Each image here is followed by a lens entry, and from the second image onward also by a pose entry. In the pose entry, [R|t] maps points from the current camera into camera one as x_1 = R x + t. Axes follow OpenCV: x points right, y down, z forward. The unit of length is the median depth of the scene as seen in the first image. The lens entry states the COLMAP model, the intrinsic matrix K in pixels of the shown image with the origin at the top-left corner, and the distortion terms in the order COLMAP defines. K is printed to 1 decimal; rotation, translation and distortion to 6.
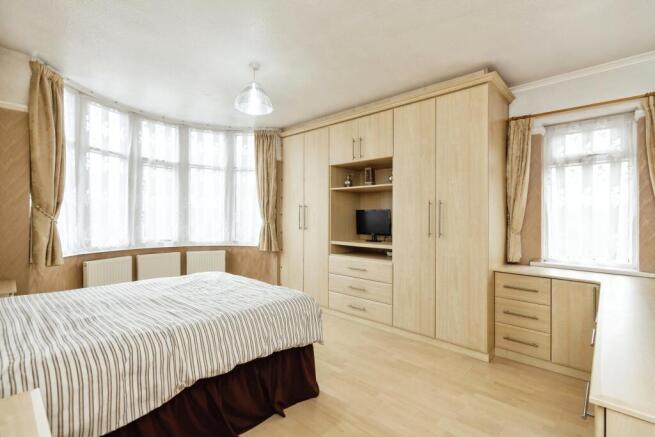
lens RADIAL K [[315.5, 0, 327.9], [0, 315.5, 218.4], [0, 0, 1]] dist [0.004120, 0.000585]
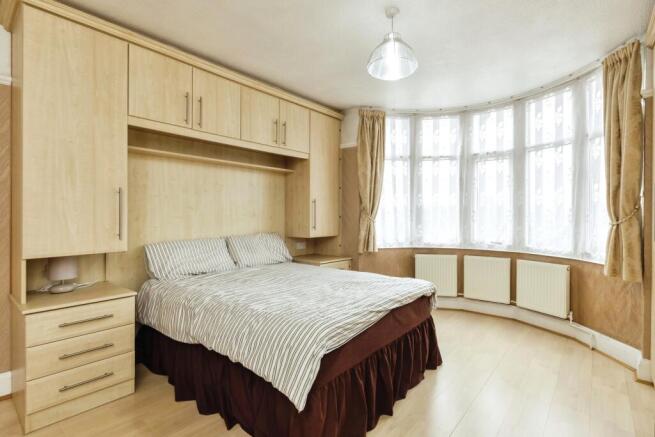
lens RADIAL K [[315.5, 0, 325.8], [0, 315.5, 217.1], [0, 0, 1]] dist [0.004120, 0.000585]
pose [[0.032816, -0.013073, -0.999376, 0.350558], [-0.002292, 0.999911, -0.013155, 0.011728], [0.999459, 0.002722, 0.032783, 0.531054]]
